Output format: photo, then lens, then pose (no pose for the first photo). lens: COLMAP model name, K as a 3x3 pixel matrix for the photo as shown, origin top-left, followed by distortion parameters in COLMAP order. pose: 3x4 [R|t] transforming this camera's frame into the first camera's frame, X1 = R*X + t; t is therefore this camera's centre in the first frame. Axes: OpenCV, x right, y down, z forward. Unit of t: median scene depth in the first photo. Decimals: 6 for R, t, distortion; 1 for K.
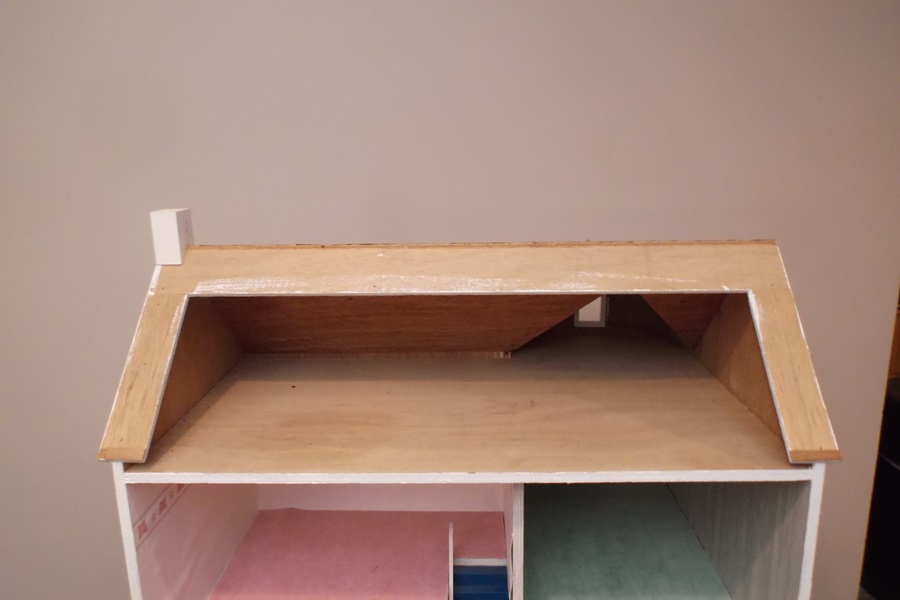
lens RADIAL K [[676.3, 0, 450.0], [0, 676.3, 300.0], [0, 0, 1]] dist [0.002141, -0.004622]
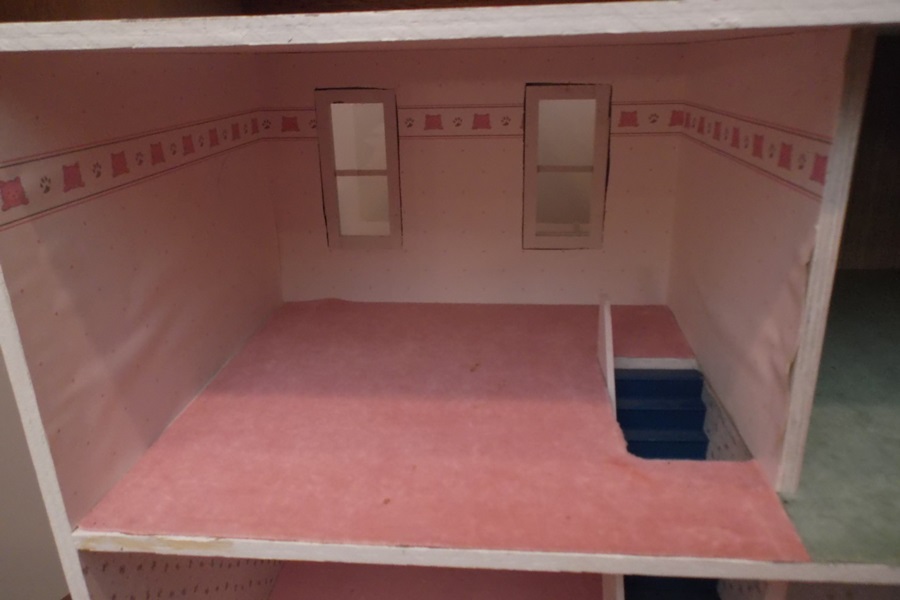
lens RADIAL K [[676.3, 0, 450.0], [0, 676.3, 300.0], [0, 0, 1]] dist [0.002141, -0.004622]
pose [[0.998375, 0.013003, -0.055476, -0.120702], [-0.006647, 0.993543, 0.113257, 0.329656], [0.056591, -0.112704, 0.992016, 0.508767]]
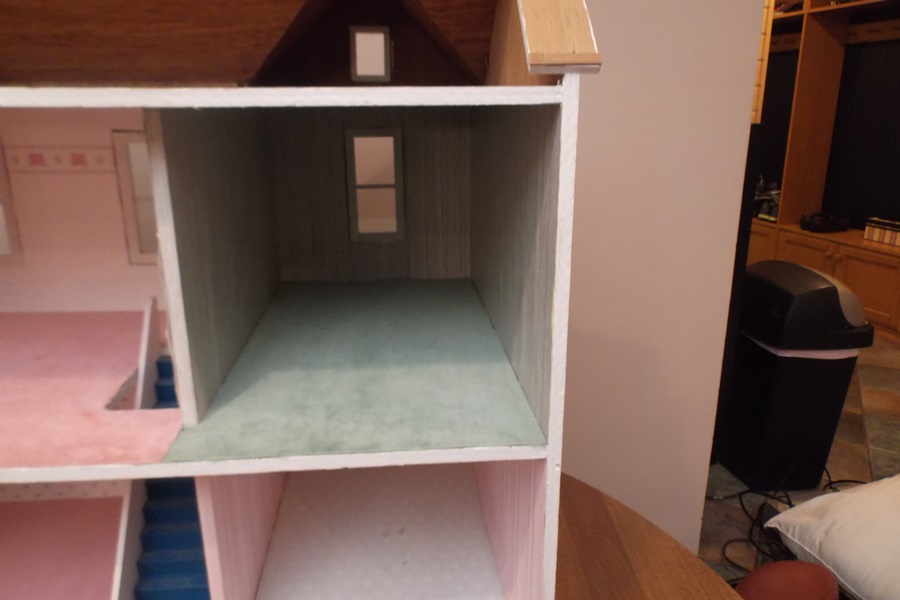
lens RADIAL K [[676.3, 0, 450.0], [0, 676.3, 300.0], [0, 0, 1]] dist [0.002141, -0.004622]
pose [[0.991776, -0.014462, 0.127165, 0.282455], [0.006514, 0.998011, 0.062701, 0.354643], [-0.127819, -0.061358, 0.989898, 0.280179]]
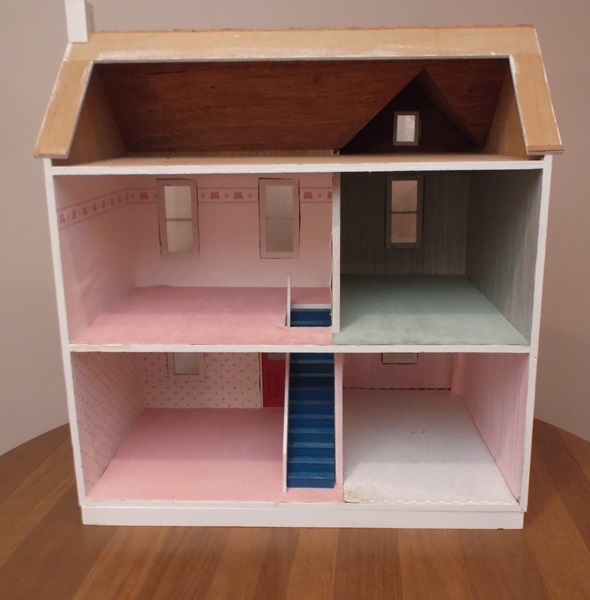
lens RADIAL K [[678.4, 0, 296.4], [0, 678.4, 303.0], [0, 0, 1]] dist [0.005957, -0.006628]
pose [[0.999889, 0.011766, -0.009092, 0.033574], [-0.011602, 0.999774, 0.017806, 0.444046], [0.009300, -0.017699, 0.999800, -0.351519]]
